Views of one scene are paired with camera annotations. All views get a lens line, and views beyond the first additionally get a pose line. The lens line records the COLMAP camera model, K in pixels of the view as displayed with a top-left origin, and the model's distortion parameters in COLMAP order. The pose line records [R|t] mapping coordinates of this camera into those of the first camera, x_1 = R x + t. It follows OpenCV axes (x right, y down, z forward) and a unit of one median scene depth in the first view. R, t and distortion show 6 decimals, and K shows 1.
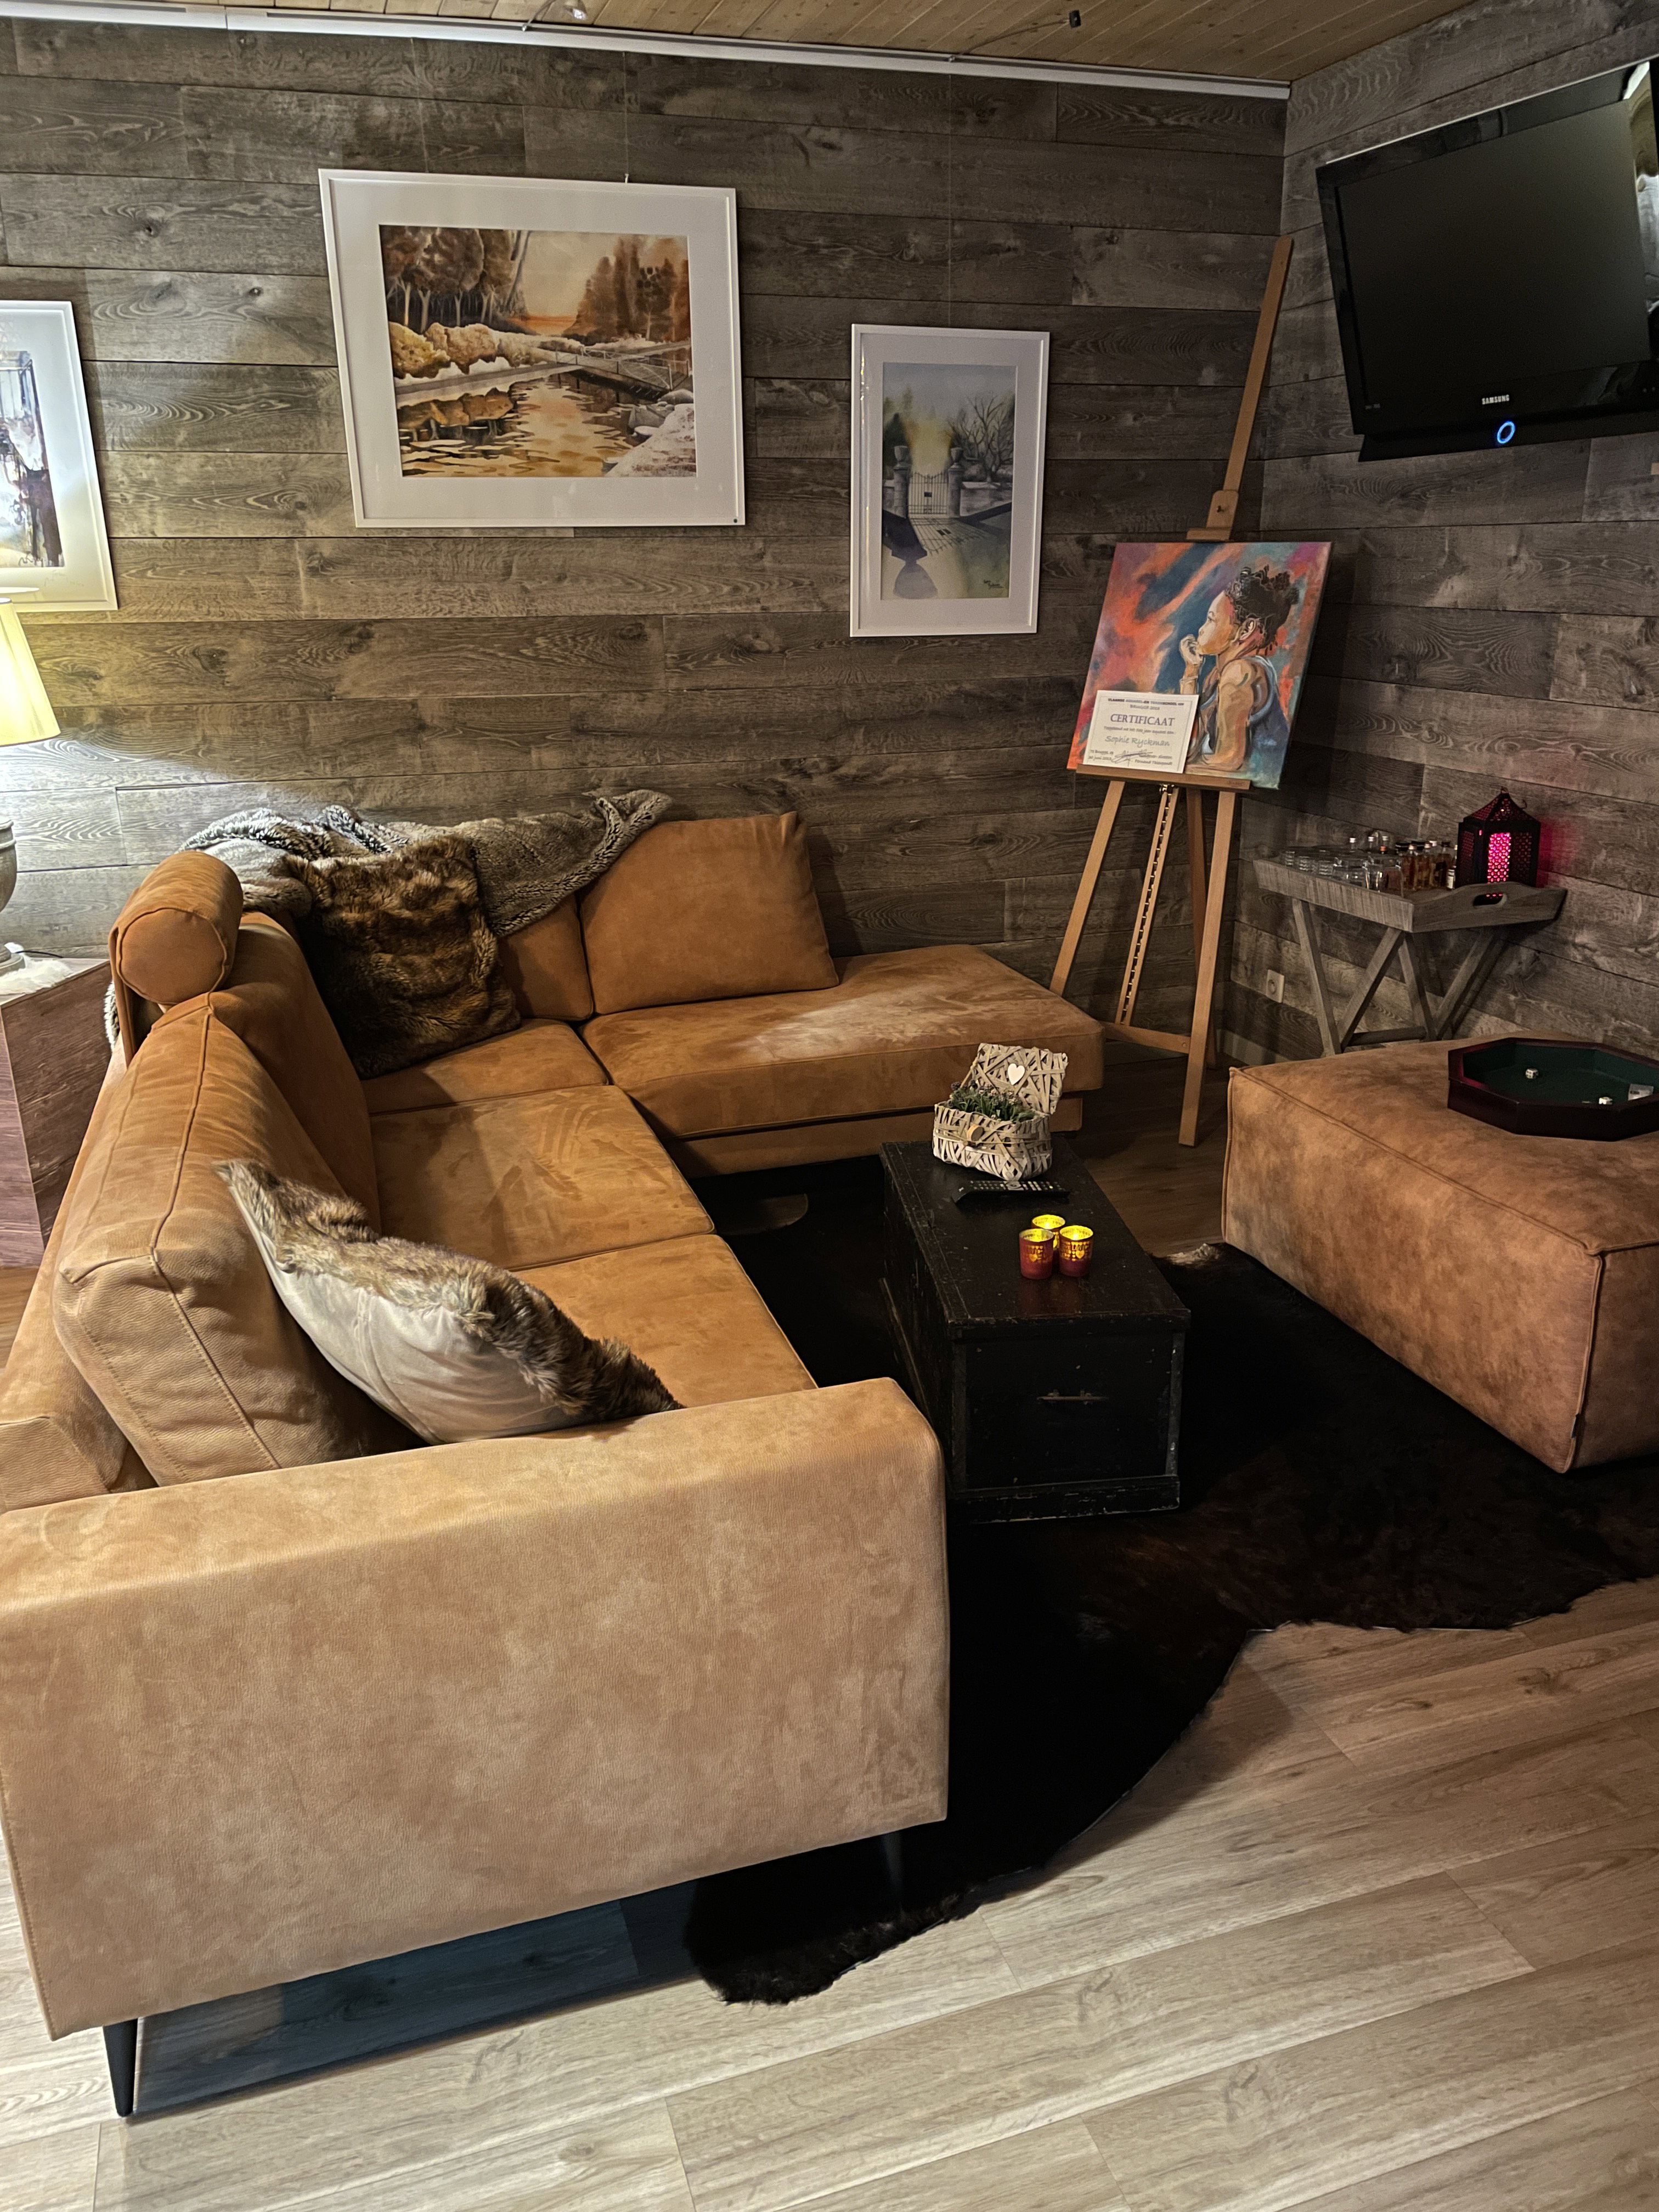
lens RADIAL K [[1675.5, 0, 851.9], [0, 1675.5, 1126.2], [0, 0, 1]] dist [0.073939, -0.093005]
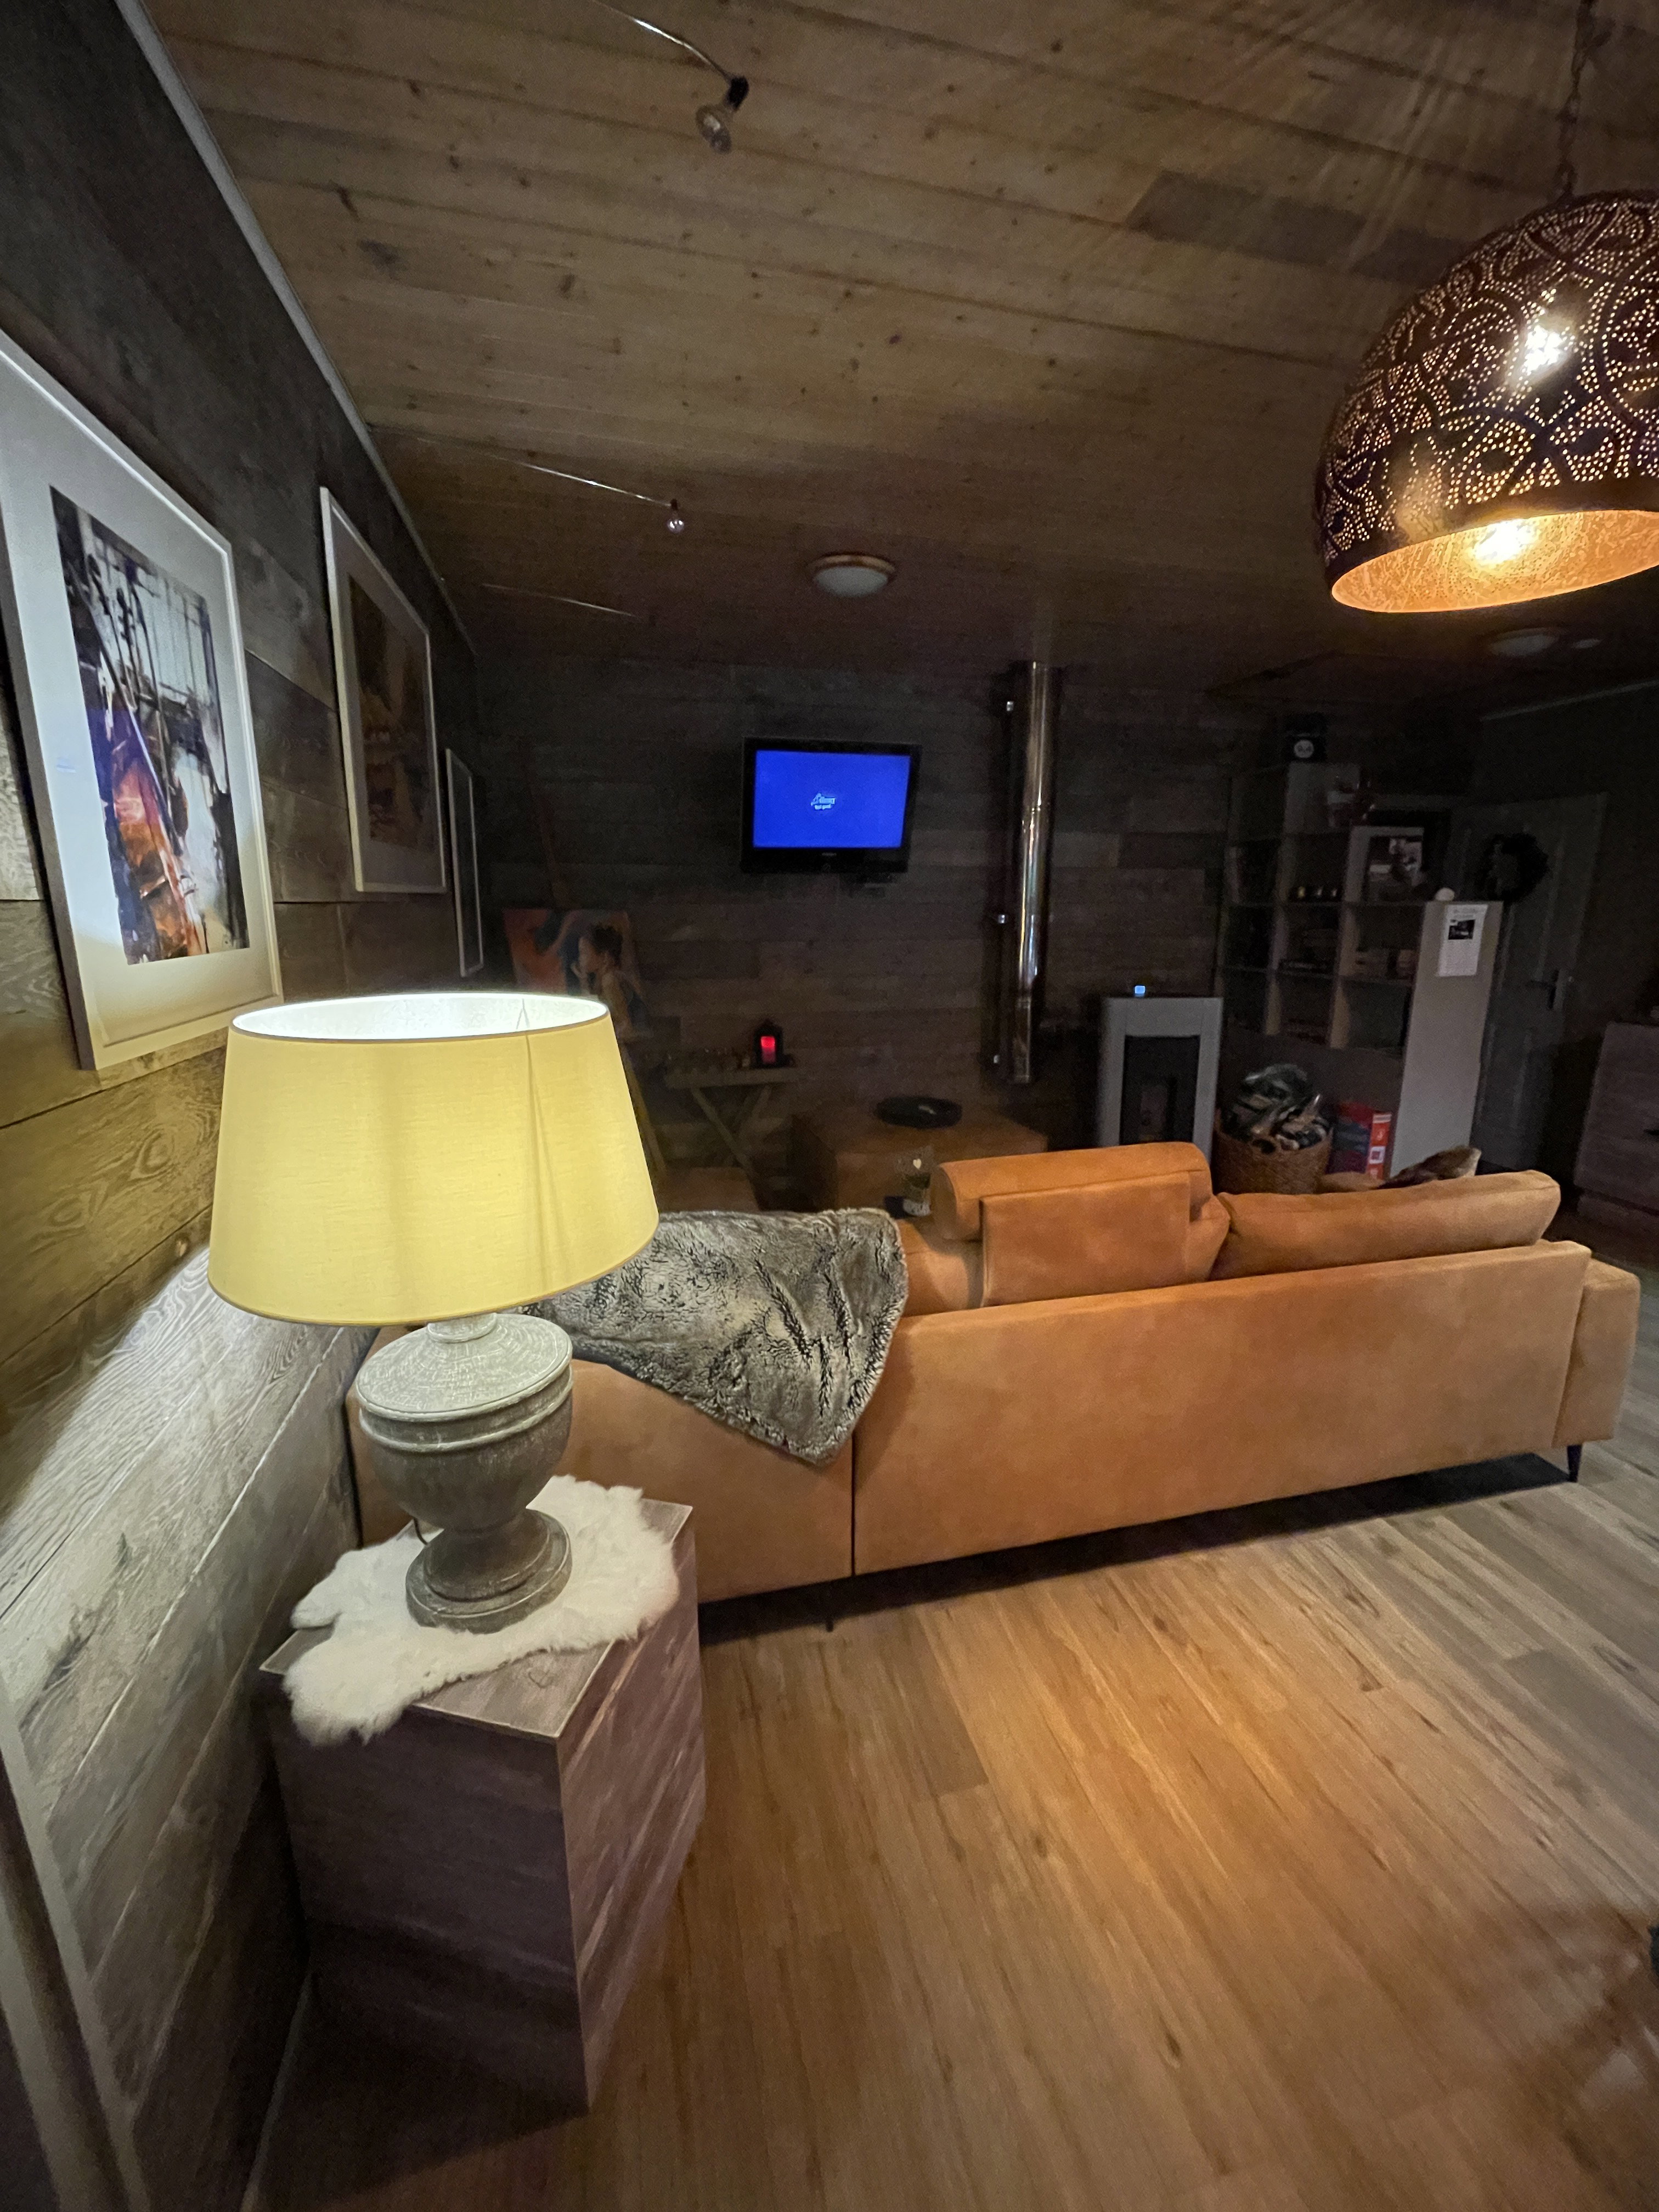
lens RADIAL K [[890.1, 0, 829.8], [0, 890.1, 1101.7], [0, 0, 1]] dist [-0.000129, 0.000006]
pose [[0.073557, -0.208091, 0.975340, -0.758999], [0.320845, 0.930933, 0.174420, -0.256455], [-0.944271, 0.300103, 0.135241, 0.746461]]
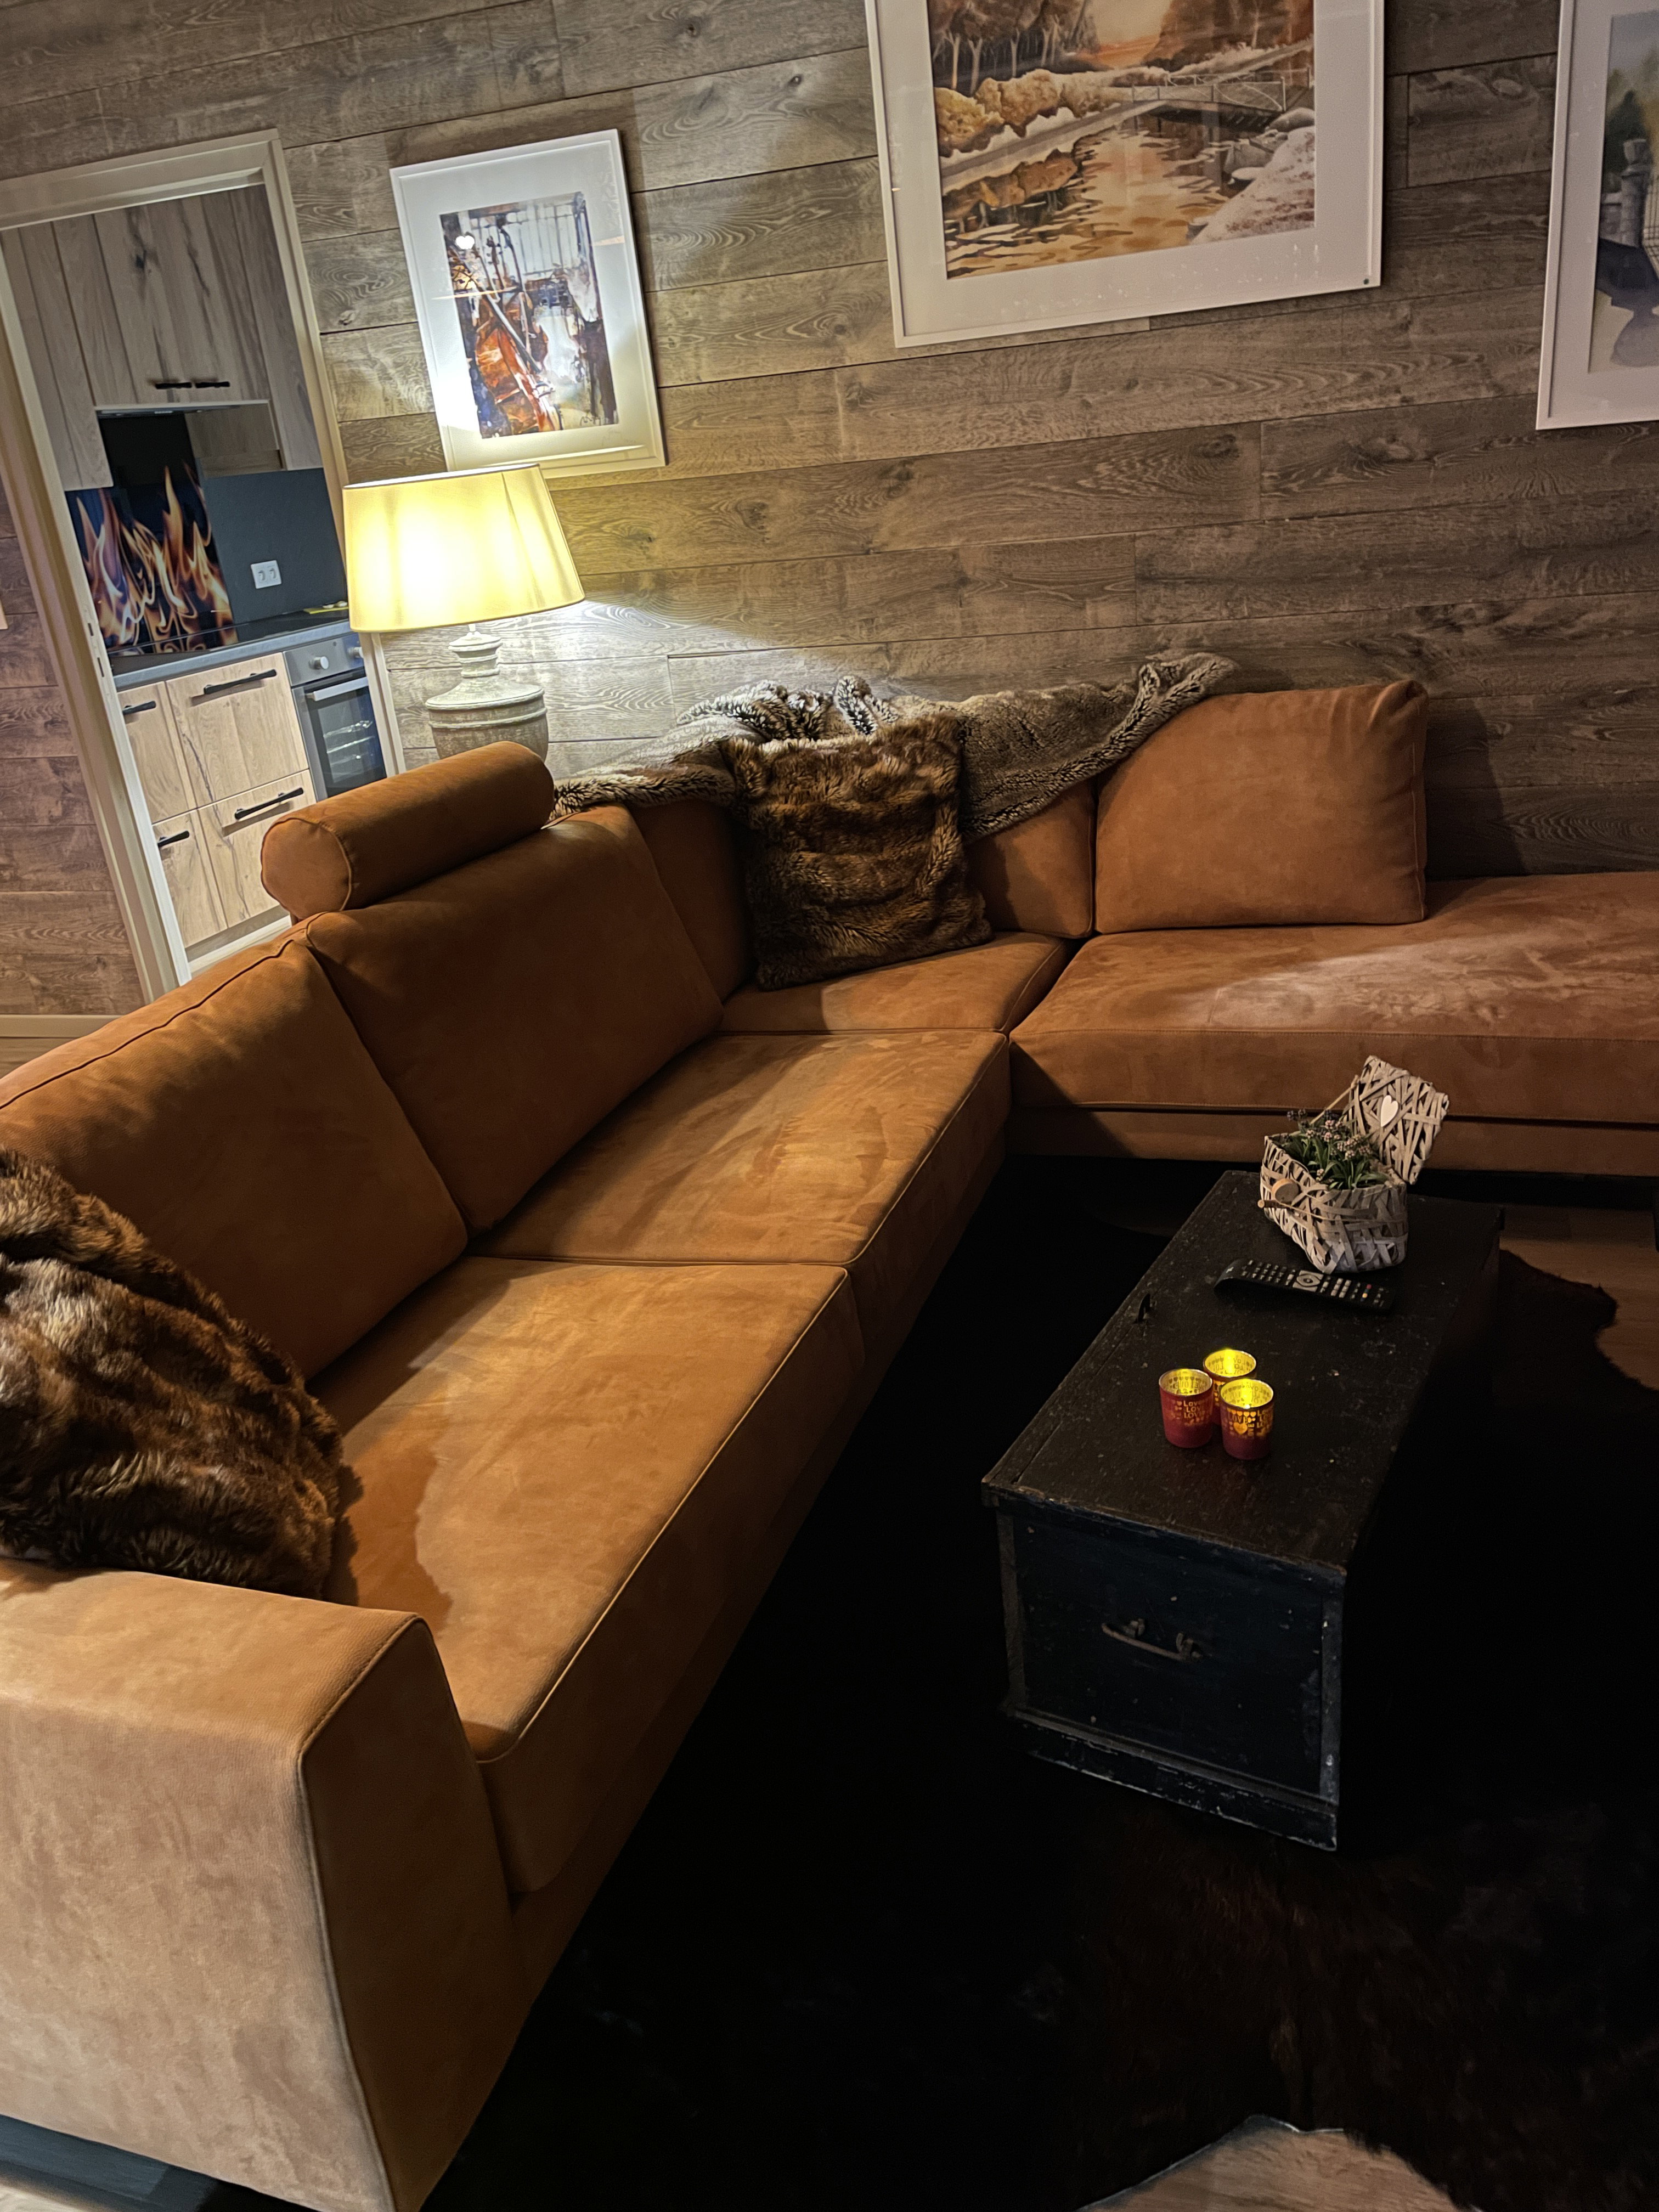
lens RADIAL K [[1675.5, 0, 834.7], [0, 1675.5, 1128.3], [0, 0, 1]] dist [0.073939, -0.093005]
pose [[0.805725, 0.164388, -0.569020, 0.243195], [-0.104544, 0.985100, 0.136559, -0.074524], [0.582990, -0.050542, 0.810906, 0.256771]]
